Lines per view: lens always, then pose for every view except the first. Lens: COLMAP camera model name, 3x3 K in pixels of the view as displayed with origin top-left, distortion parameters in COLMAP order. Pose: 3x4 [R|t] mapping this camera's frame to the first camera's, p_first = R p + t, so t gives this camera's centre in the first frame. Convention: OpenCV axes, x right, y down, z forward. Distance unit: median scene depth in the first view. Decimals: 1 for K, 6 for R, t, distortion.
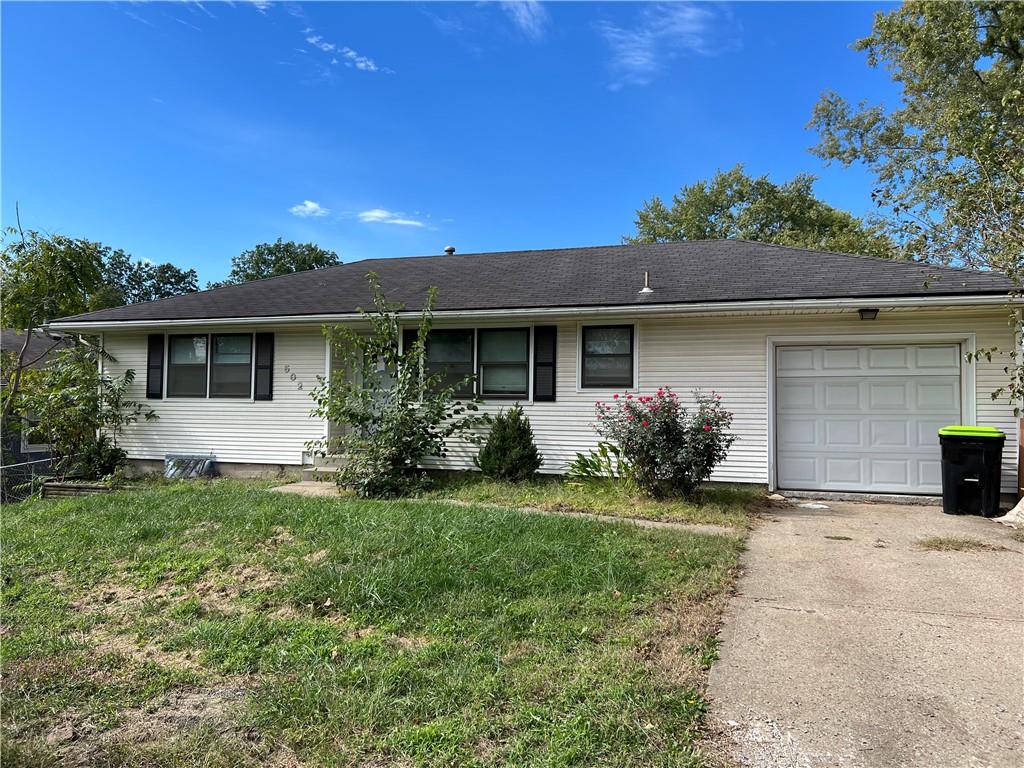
lens RADIAL K [[784.6, 0, 512.0], [0, 784.6, 384.0], [0, 0, 1]] dist [0.072093, -0.079190]
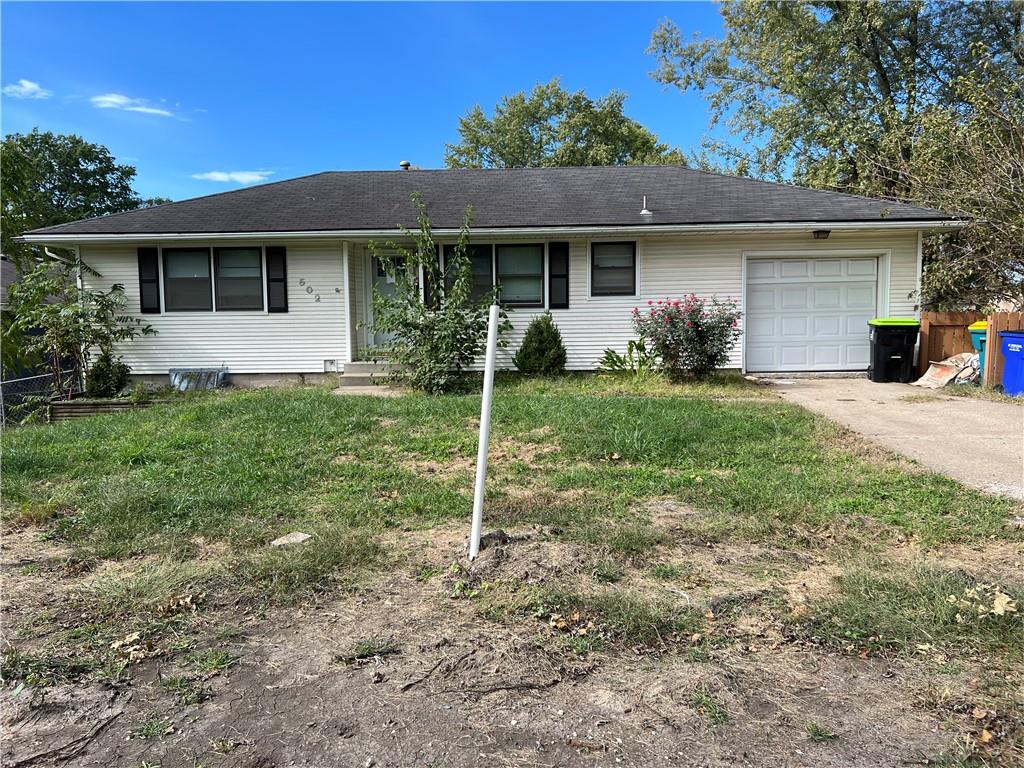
lens RADIAL K [[776.3, 0, 512.3], [0, 776.3, 390.7], [0, 0, 1]] dist [0.061619, -0.078646]
pose [[0.958850, -0.051326, 0.279234, -0.313450], [0.015104, 0.991353, 0.130353, -0.007023], [-0.283509, -0.120771, 0.951334, -0.082837]]
